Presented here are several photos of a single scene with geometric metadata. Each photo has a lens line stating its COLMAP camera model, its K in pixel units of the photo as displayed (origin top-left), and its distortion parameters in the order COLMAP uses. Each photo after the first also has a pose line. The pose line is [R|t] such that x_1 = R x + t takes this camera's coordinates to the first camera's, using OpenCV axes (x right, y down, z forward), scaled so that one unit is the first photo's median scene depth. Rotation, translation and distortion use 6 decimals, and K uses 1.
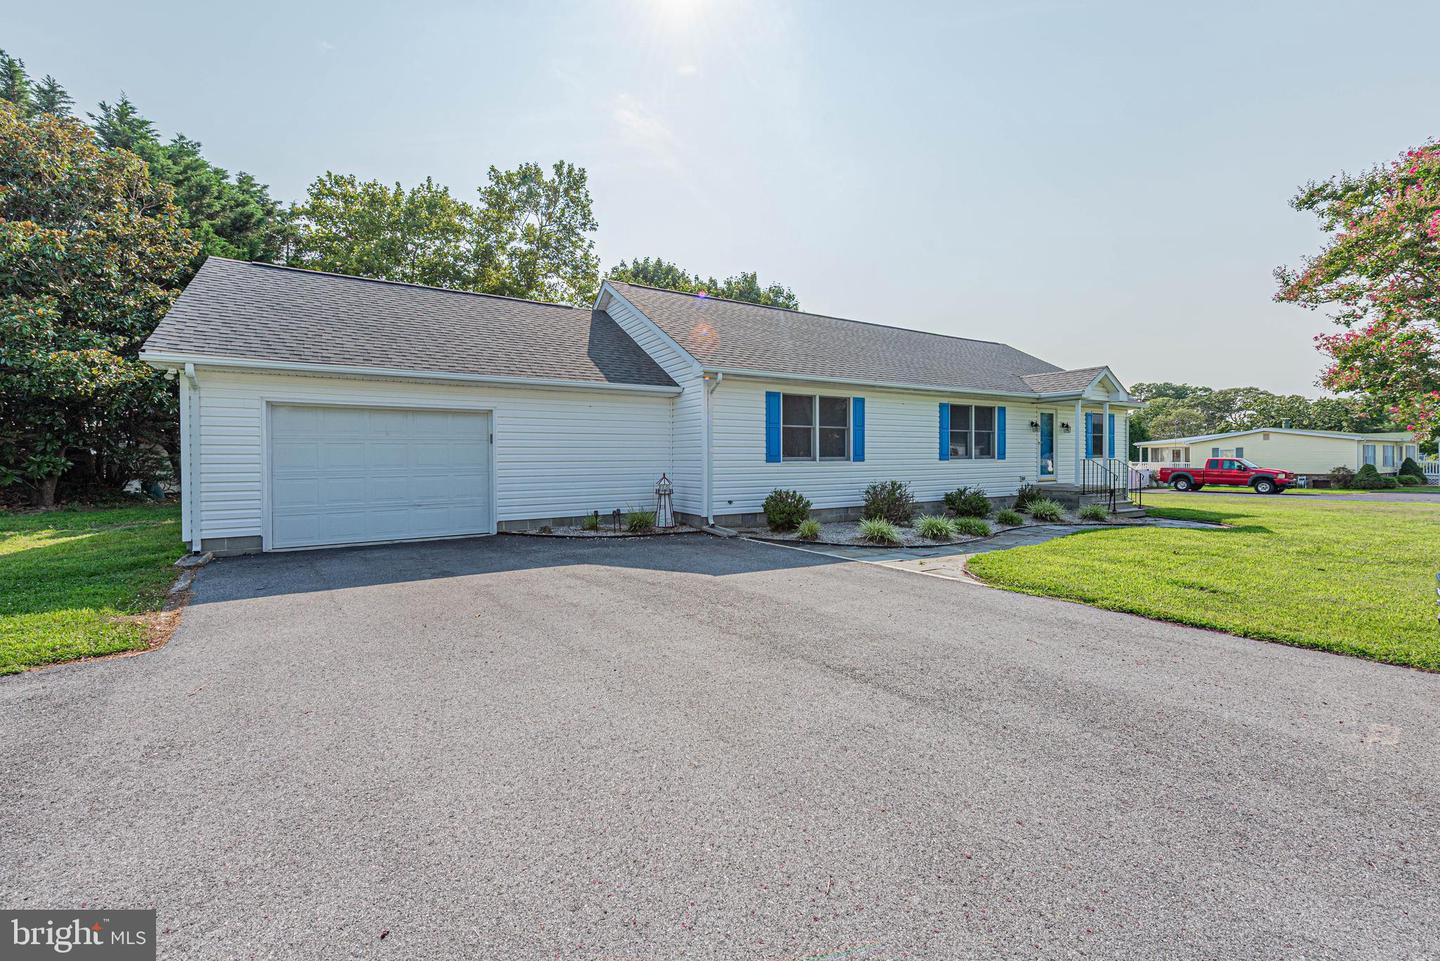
lens RADIAL K [[576.4, 0, 712.7], [0, 576.4, 459.8], [0, 0, 1]] dist [0.007068, -0.000317]
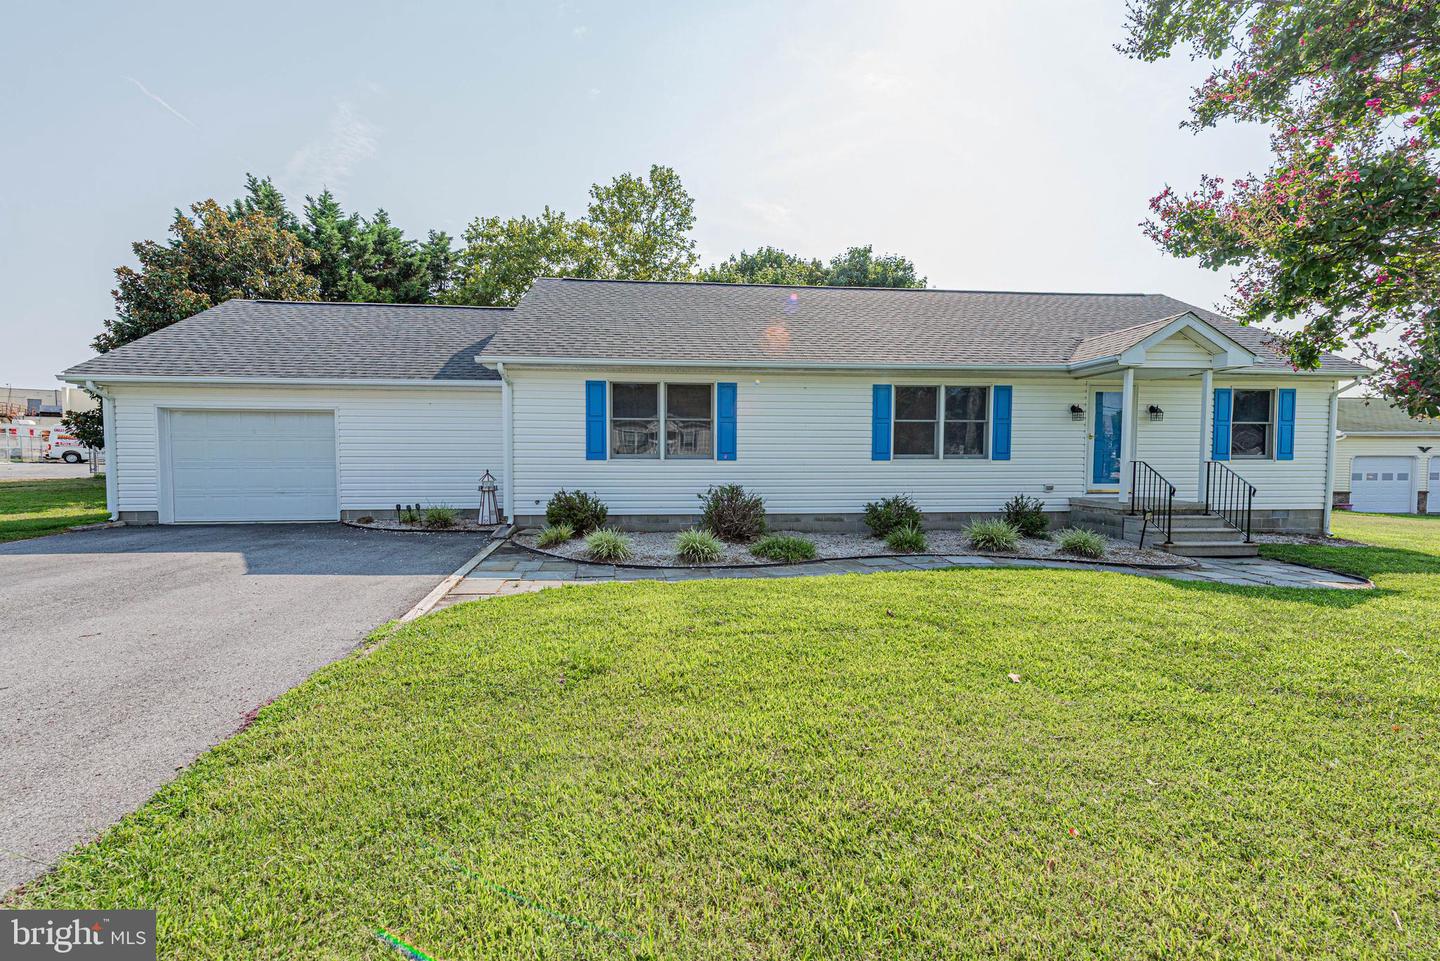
lens RADIAL K [[552.6, 0, 720.0], [0, 552.6, 480.5], [0, 0, 1]] dist [0.008651, 0.000029]
pose [[0.898419, 0.028679, -0.438201, 0.468818], [-0.008808, 0.998841, 0.047313, -0.004560], [0.439051, -0.038647, 0.897631, 0.223799]]
